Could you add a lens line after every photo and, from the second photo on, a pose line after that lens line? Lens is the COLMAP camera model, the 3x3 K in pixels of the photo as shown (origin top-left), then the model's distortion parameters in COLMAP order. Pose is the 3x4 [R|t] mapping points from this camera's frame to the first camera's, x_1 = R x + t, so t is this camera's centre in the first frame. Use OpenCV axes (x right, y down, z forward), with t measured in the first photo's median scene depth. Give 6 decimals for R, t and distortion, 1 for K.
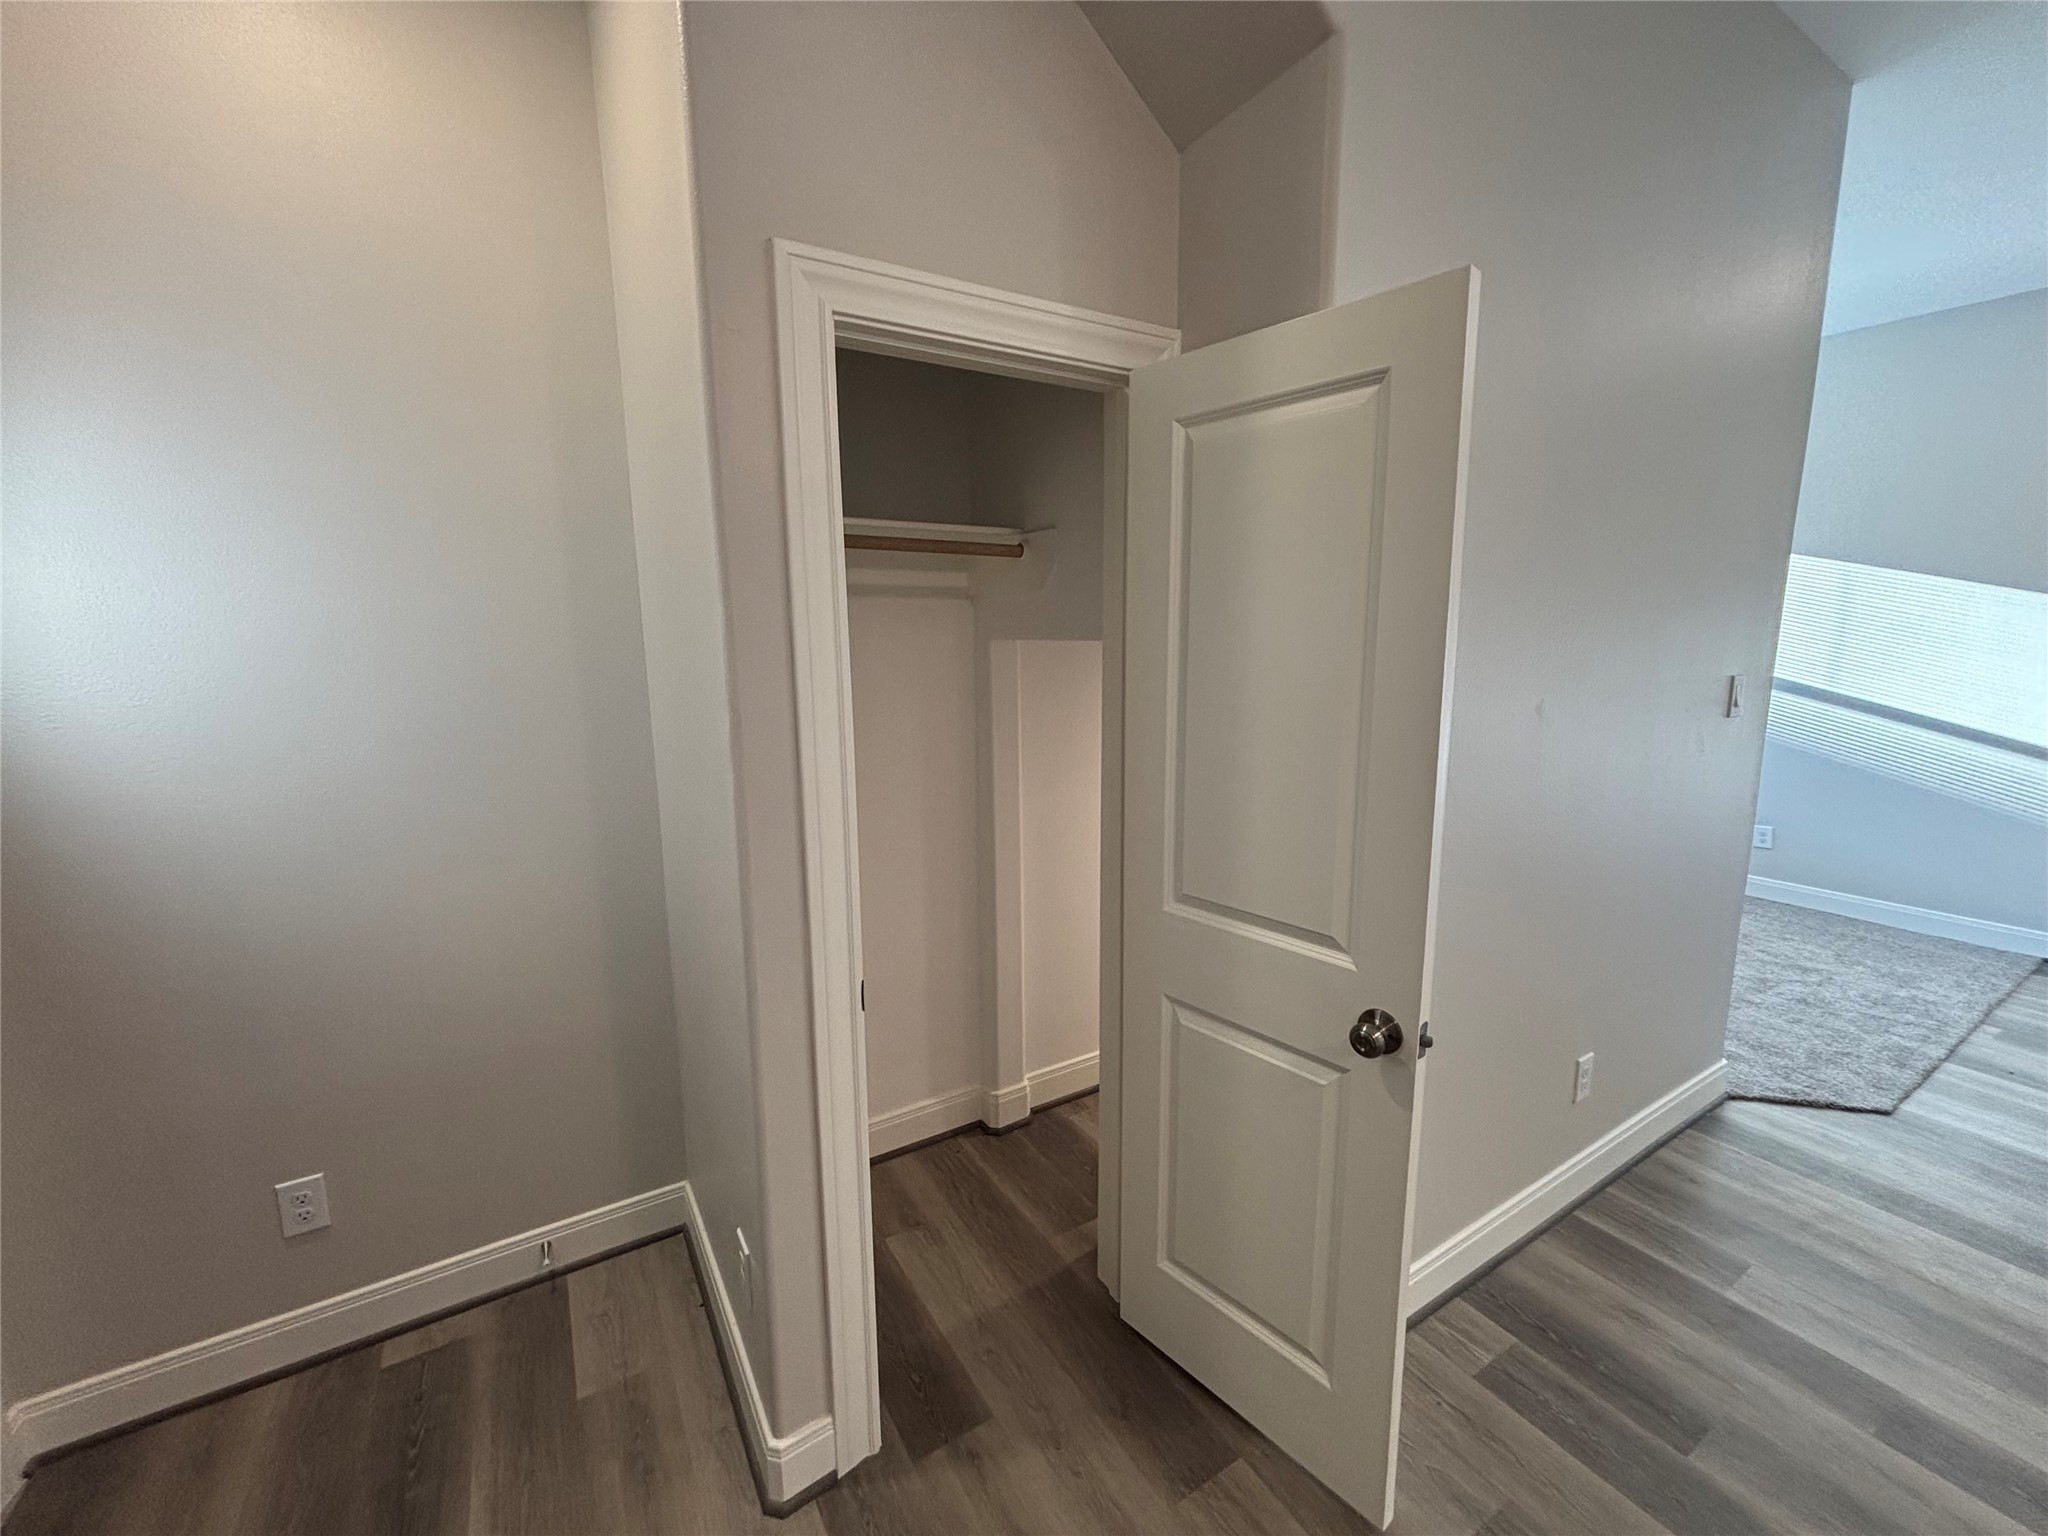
lens RADIAL K [[824.7, 0, 1019.1], [0, 824.7, 766.8], [0, 0, 1]] dist [0.001033, -0.000533]
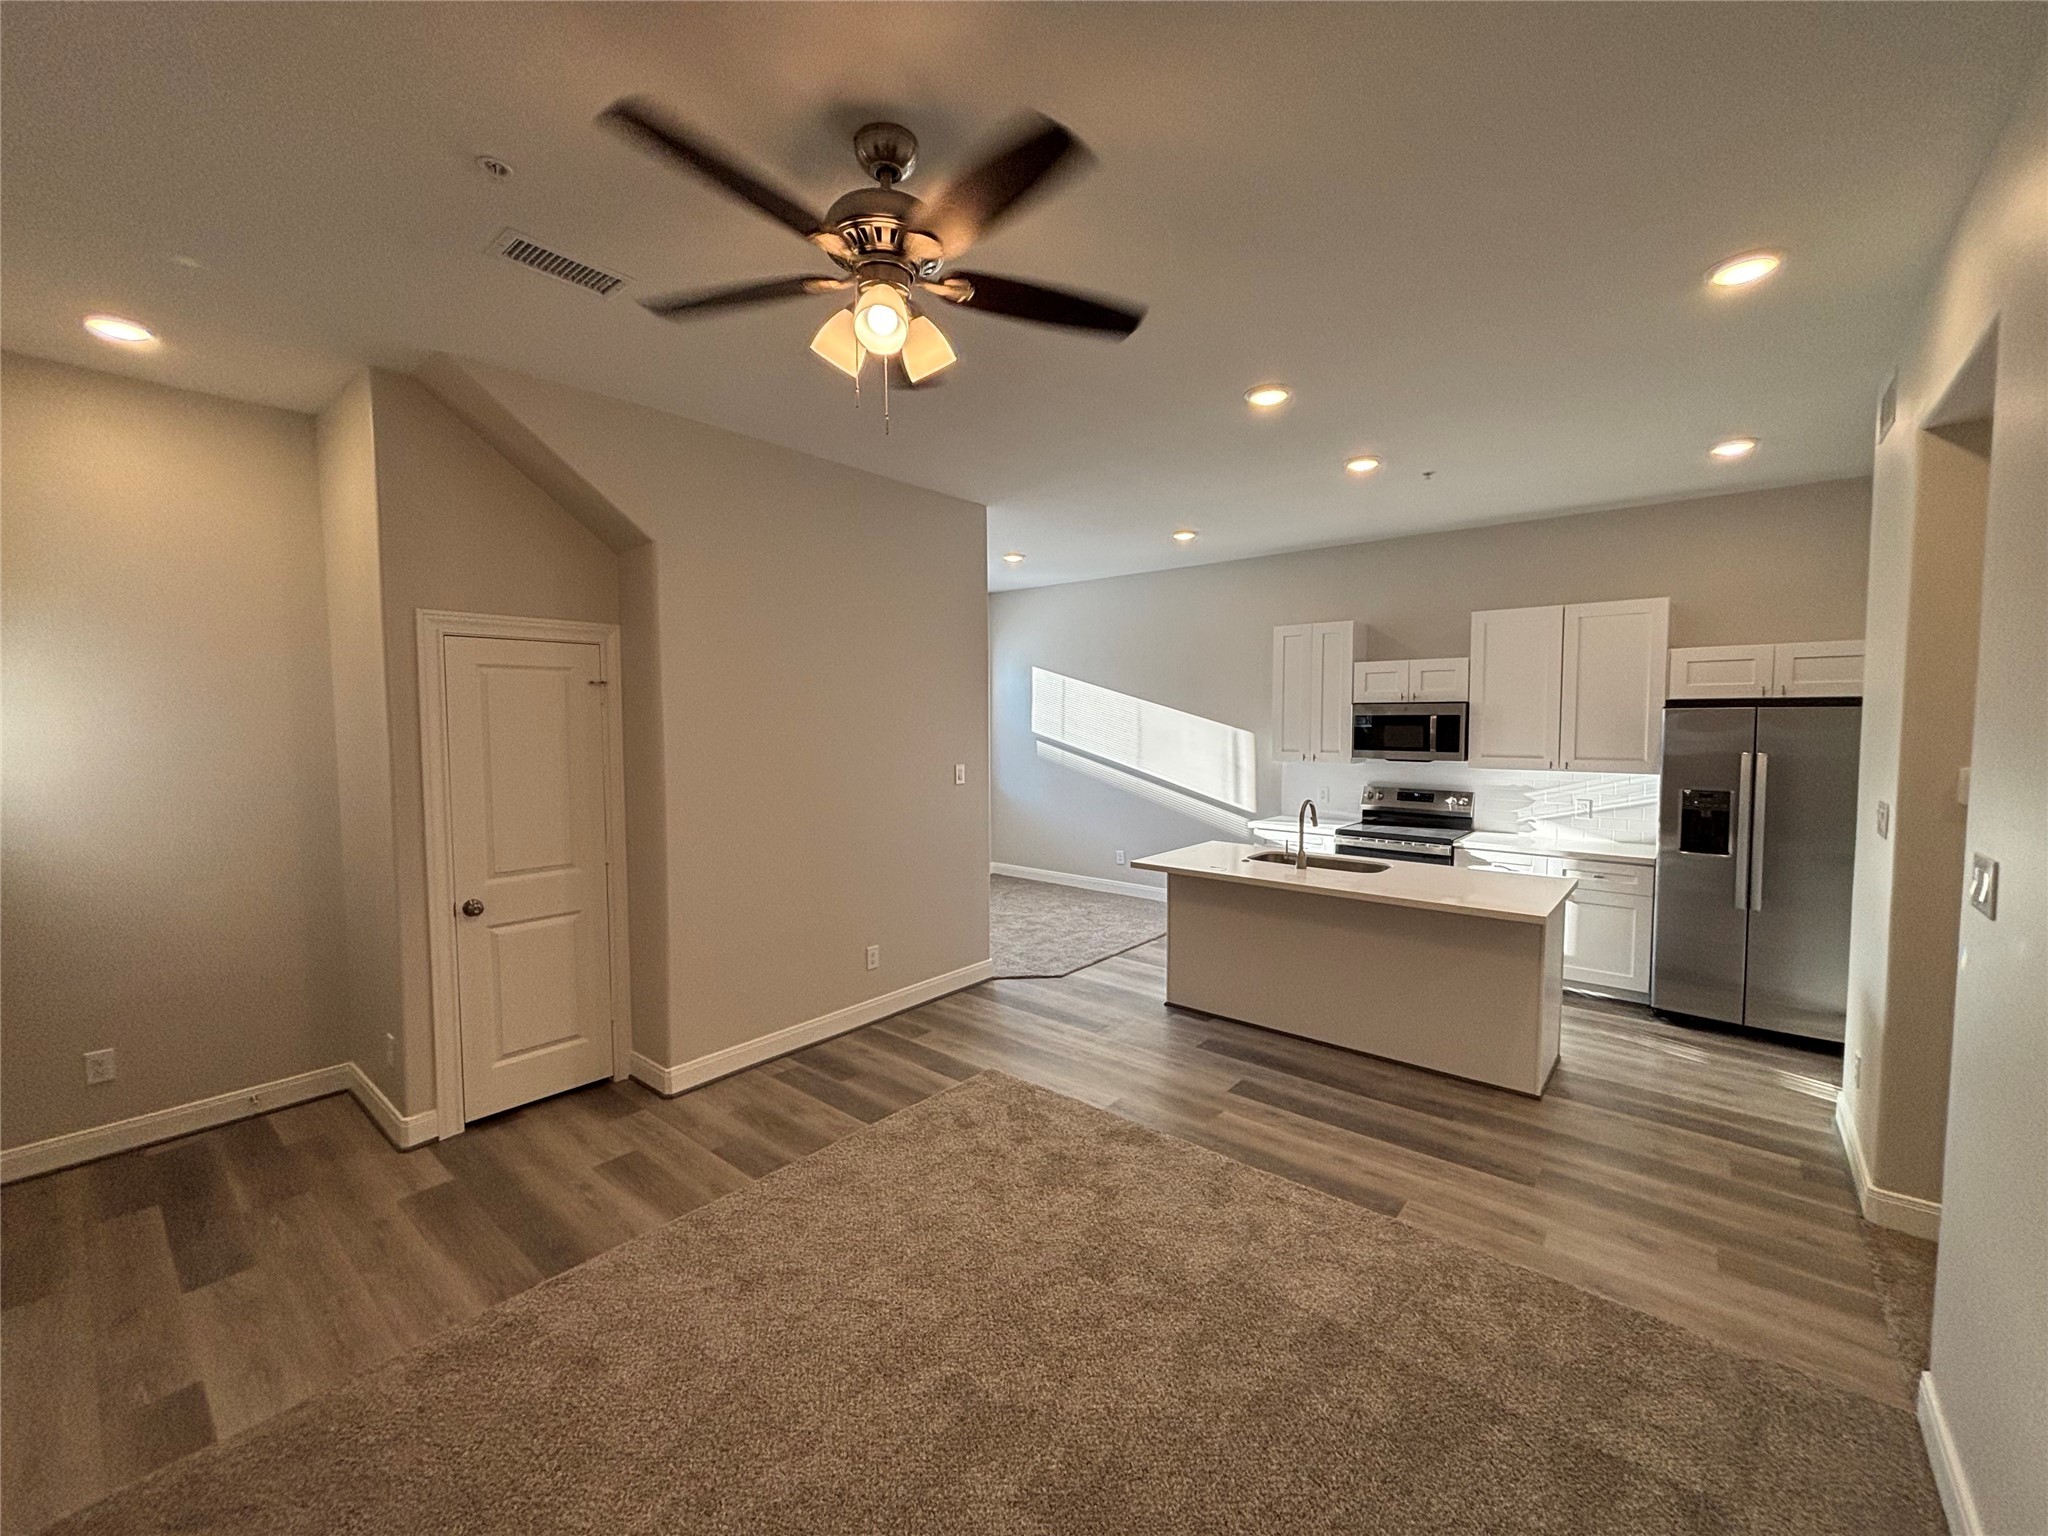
lens RADIAL K [[824.7, 0, 1026.3], [0, 824.7, 767.1], [0, 0, 1]] dist [0.001033, -0.000533]
pose [[0.946957, -0.009929, 0.321208, 0.434377], [0.041959, 0.994786, -0.092948, 0.120239], [-0.318611, 0.101496, 0.942436, -1.279451]]
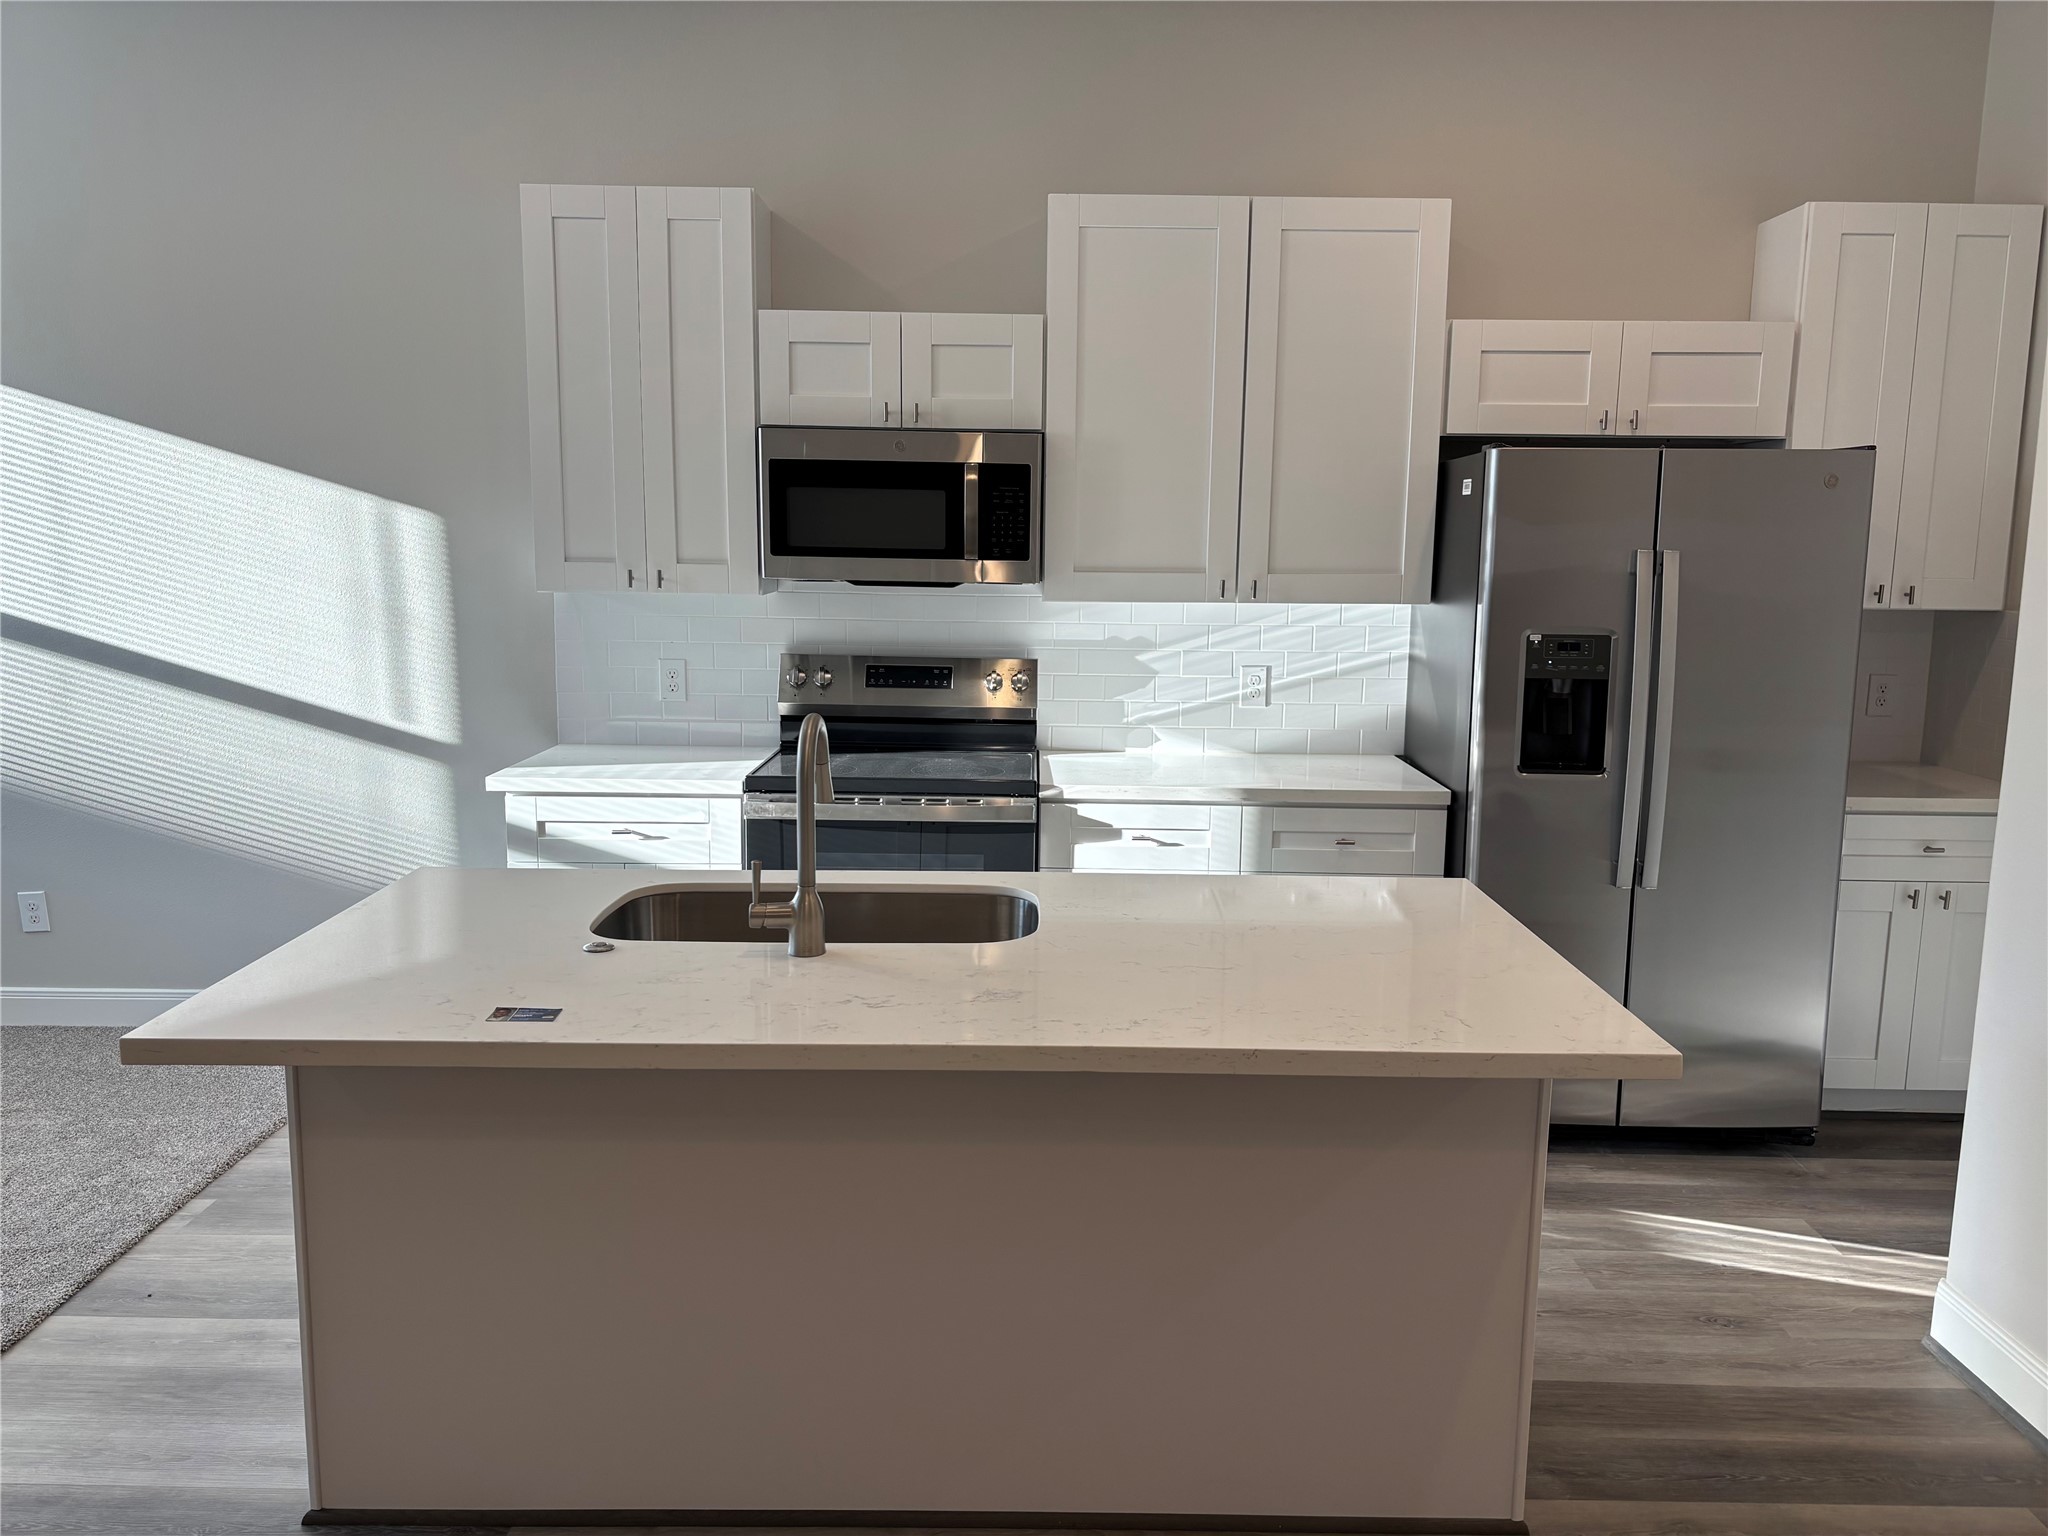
lens RADIAL K [[1510.3, 0, 1036.4], [0, 1510.3, 798.5], [0, 0, 1]] dist [0.037729, 0.001437]
pose [[0.508127, -0.132129, 0.851087, 0.956247], [0.117955, 0.989527, 0.083198, 0.020739], [-0.853167, 0.058115, 0.518391, -0.153229]]
